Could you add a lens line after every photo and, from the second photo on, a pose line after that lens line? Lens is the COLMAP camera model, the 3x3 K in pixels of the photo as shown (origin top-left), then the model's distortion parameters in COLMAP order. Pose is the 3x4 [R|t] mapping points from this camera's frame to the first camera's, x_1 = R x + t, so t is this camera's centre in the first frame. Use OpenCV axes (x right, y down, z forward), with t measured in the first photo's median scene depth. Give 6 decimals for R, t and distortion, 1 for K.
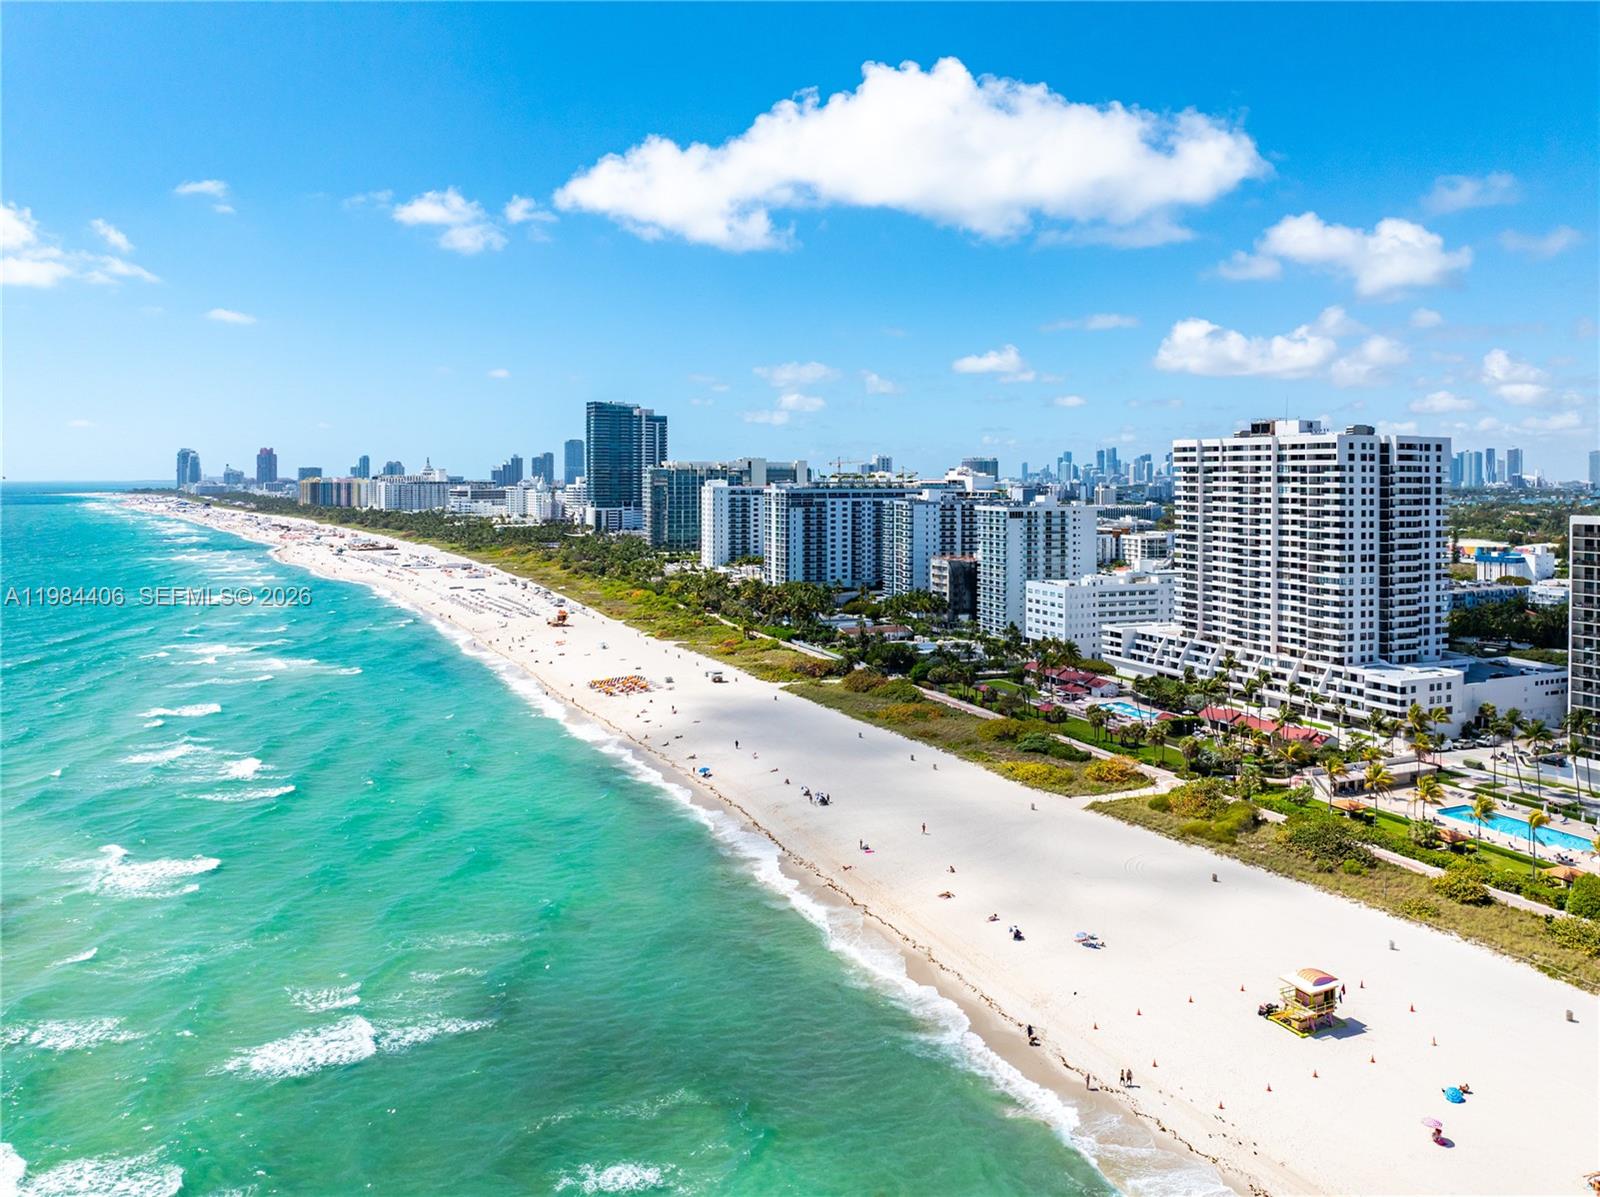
lens RADIAL K [[1176.2, 0, 799.9], [0, 1176.2, 480.3], [0, 0, 1]] dist [-0.029320, -0.008462]
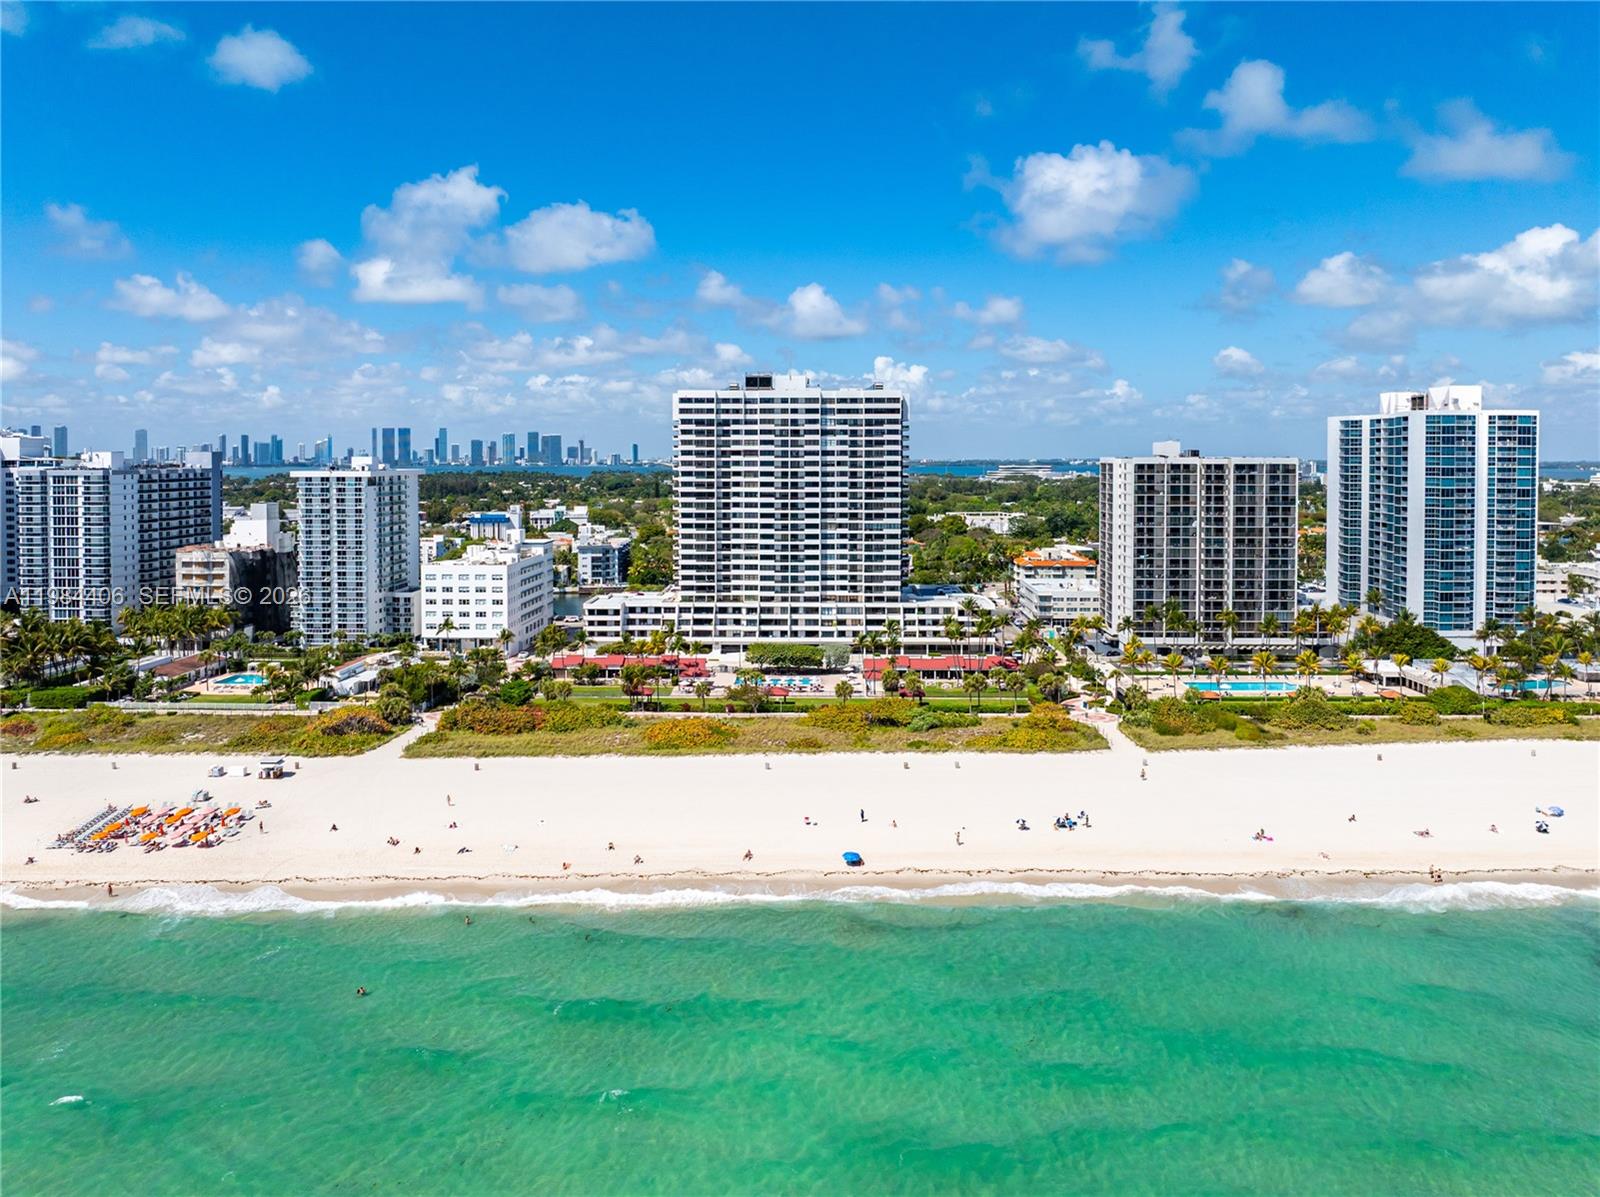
lens RADIAL K [[1176.2, 0, 799.9], [0, 1176.2, 480.3], [0, 0, 1]] dist [-0.029320, -0.008462]
pose [[0.408433, -0.019284, 0.912585, -0.498536], [0.004115, 0.999806, 0.019286, 0.019742], [-0.912779, -0.004122, 0.408433, 0.562270]]
